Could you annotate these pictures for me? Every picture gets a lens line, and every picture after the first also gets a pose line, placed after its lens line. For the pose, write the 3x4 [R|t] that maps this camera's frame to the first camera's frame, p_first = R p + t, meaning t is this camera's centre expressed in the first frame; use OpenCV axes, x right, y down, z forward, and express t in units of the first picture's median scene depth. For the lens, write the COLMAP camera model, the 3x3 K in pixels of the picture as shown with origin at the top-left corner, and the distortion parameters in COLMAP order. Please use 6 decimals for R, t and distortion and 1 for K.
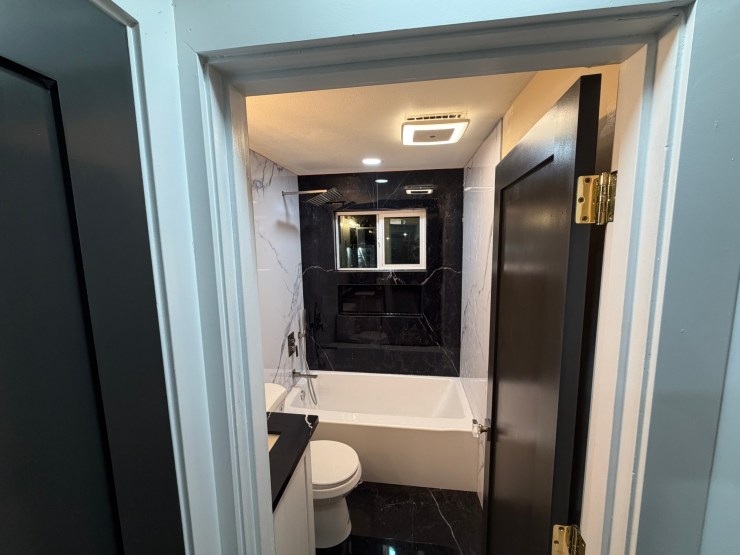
lens RADIAL K [[300.8, 0, 370.0], [0, 300.8, 277.5], [0, 0, 1]] dist [0.014549, -0.000052]
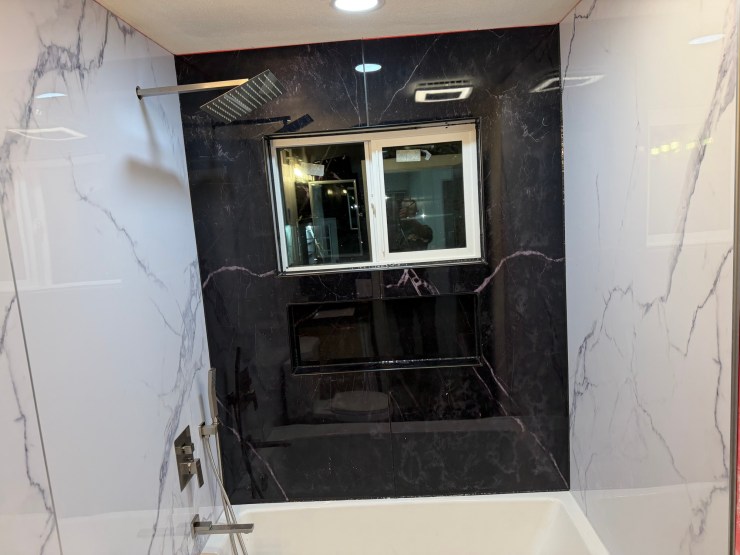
lens RADIAL K [[520.2, 0, 369.1], [0, 520.2, 276.2], [0, 0, 1]] dist [0.066082, -0.081239]
pose [[0.994059, -0.064505, 0.087666, -0.052763], [0.064419, 0.997916, 0.003811, -0.013928], [-0.087729, 0.001859, 0.996143, 0.239387]]
